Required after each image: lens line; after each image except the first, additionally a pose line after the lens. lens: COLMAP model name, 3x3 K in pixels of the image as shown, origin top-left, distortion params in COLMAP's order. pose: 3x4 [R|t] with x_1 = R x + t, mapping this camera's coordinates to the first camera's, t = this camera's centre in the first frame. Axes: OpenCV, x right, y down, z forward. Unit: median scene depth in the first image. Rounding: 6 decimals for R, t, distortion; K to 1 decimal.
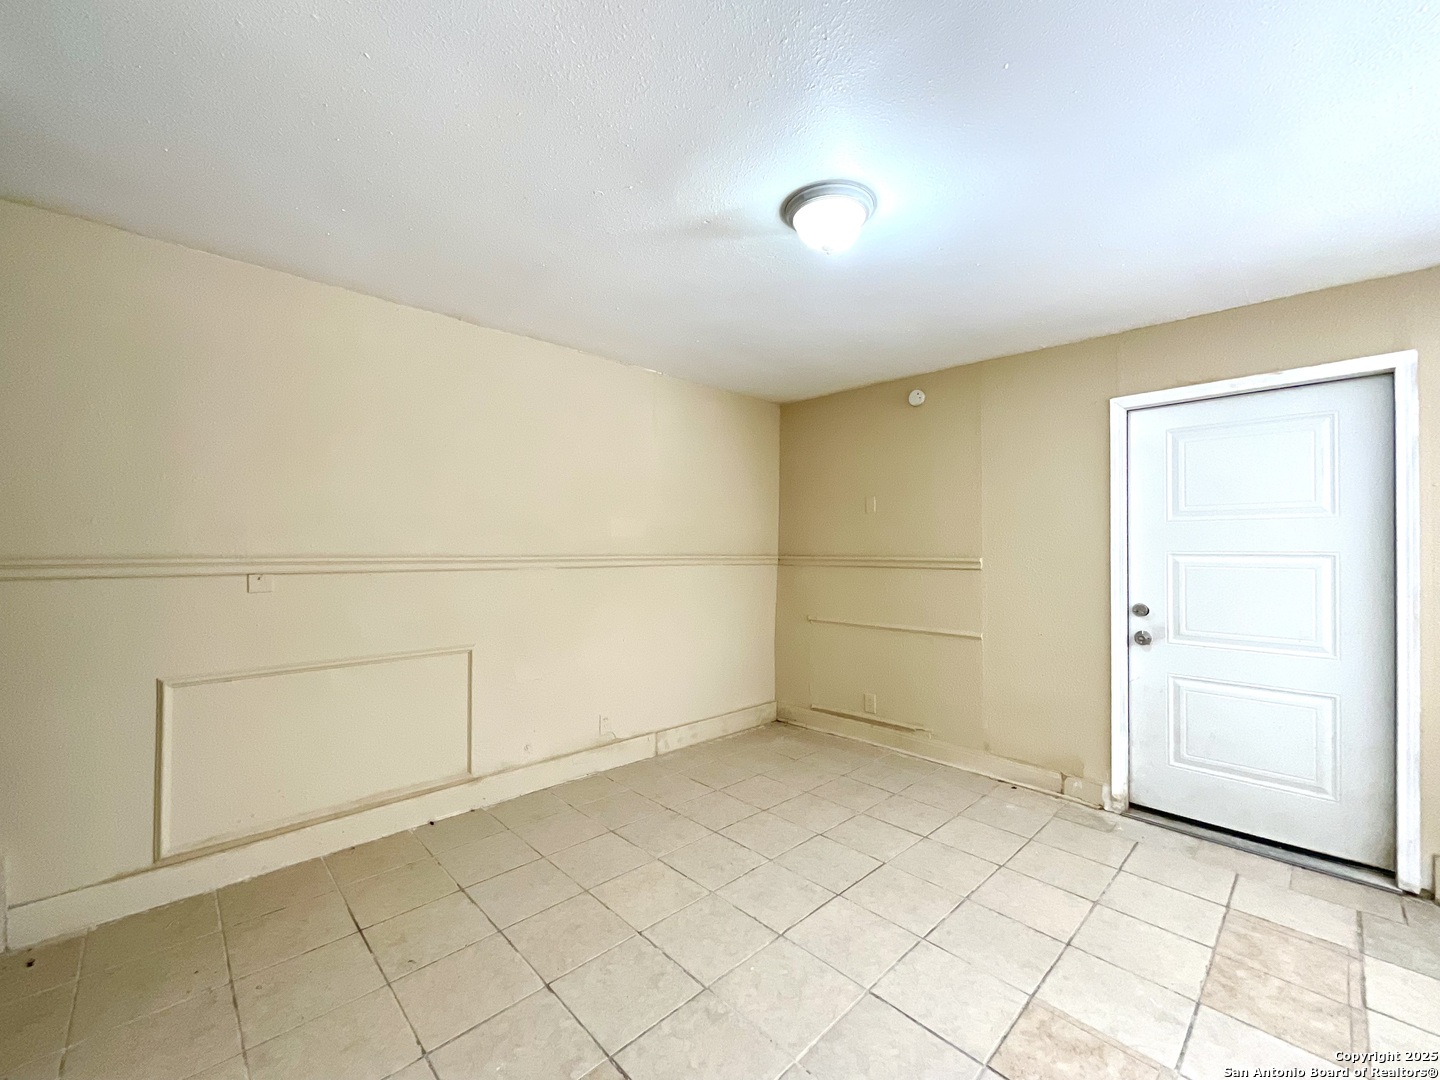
lens RADIAL K [[578.3, 0, 720.8], [0, 578.3, 539.9], [0, 0, 1]] dist [-0.011983, 0.002214]
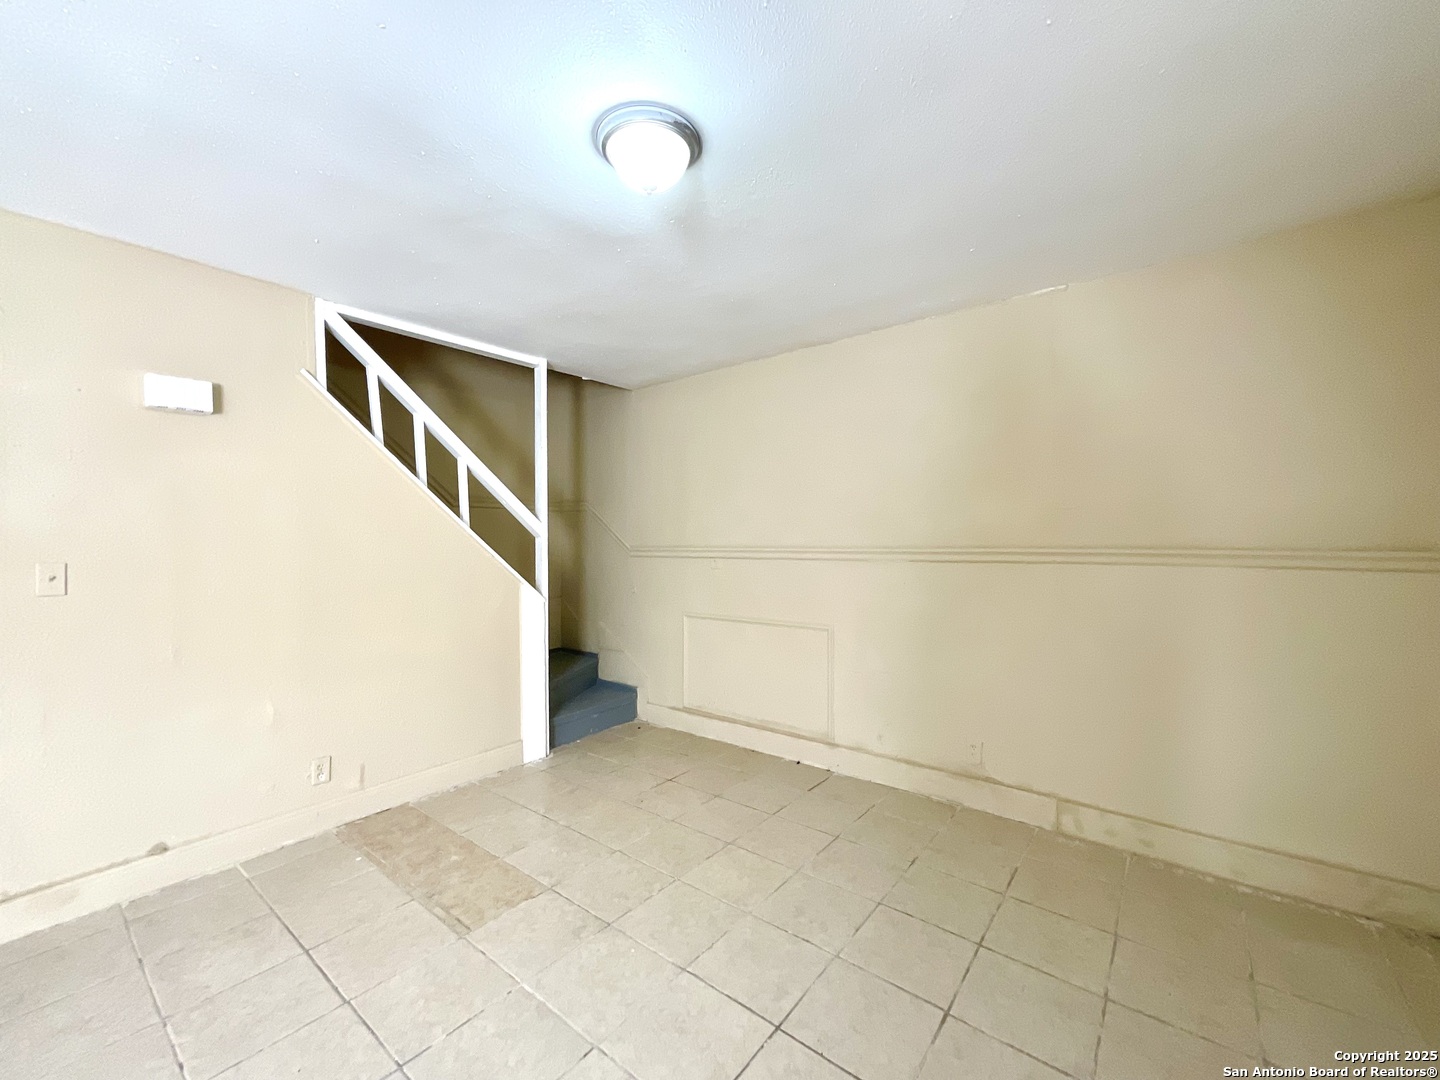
lens RADIAL K [[578.3, 0, 718.6], [0, 578.3, 543.5], [0, 0, 1]] dist [-0.011983, 0.002214]
pose [[0.125060, -0.005765, -0.992132, 0.603763], [0.020160, 0.999791, -0.003268, 0.017847], [0.991944, -0.019592, 0.125150, 0.575894]]
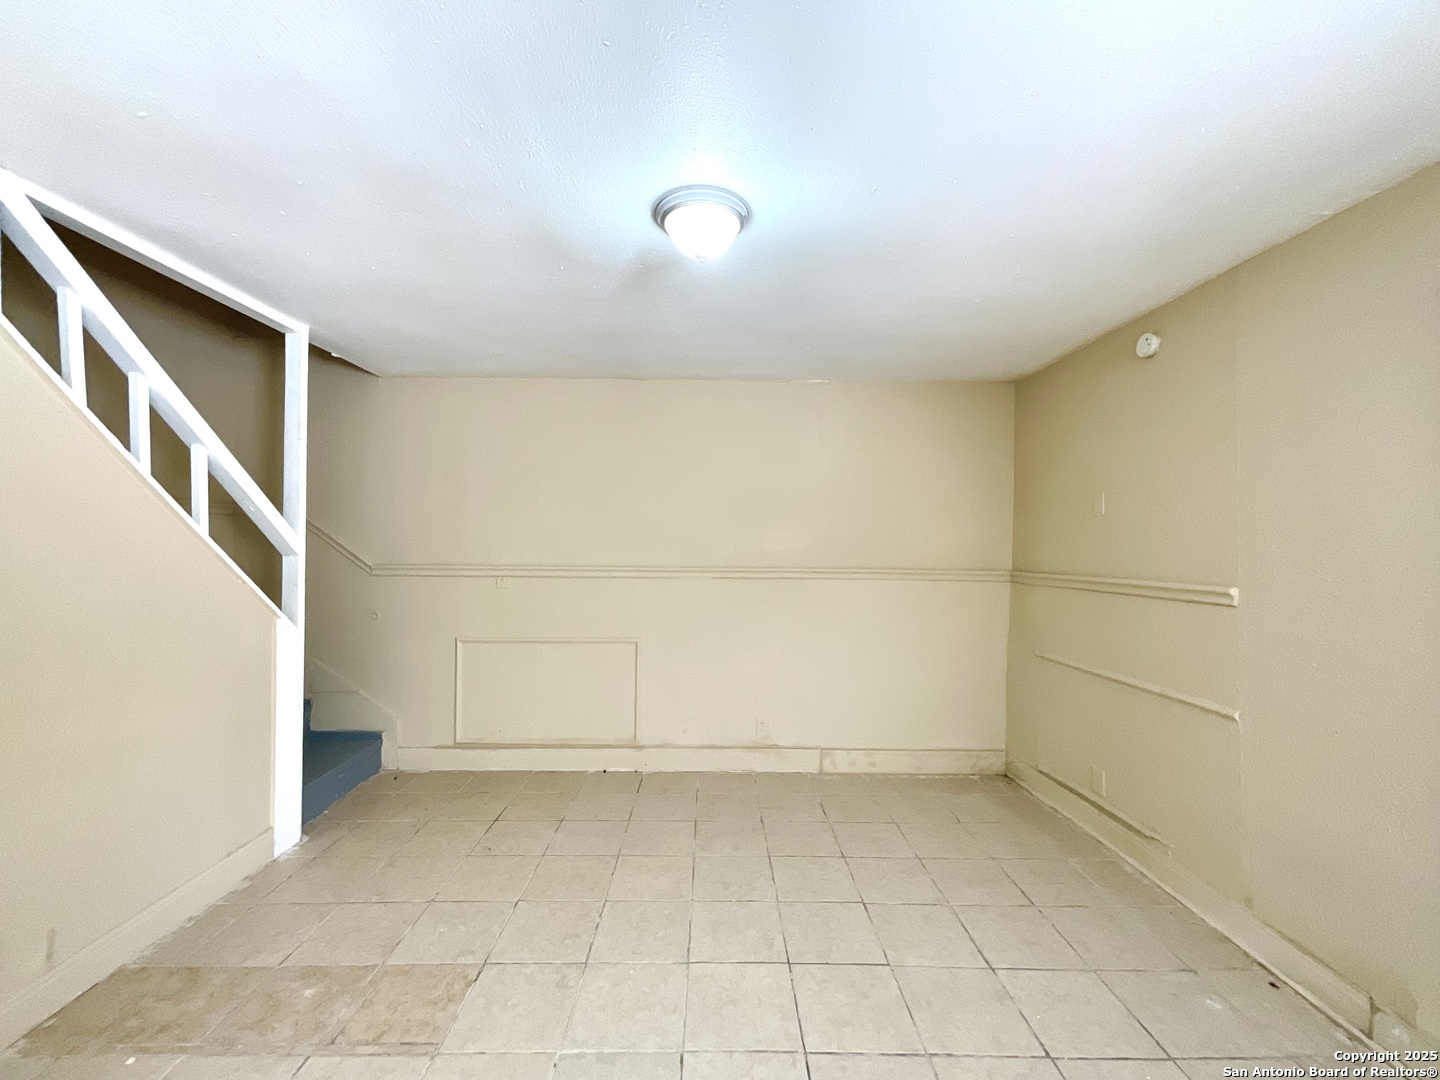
lens RADIAL K [[578.3, 0, 722.4], [0, 578.3, 538.8], [0, 0, 1]] dist [-0.011983, 0.002214]
pose [[0.727811, -0.009043, -0.685718, 0.500118], [0.005195, 0.999957, -0.007674, -0.019275], [0.685758, 0.002023, 0.727826, 0.194097]]
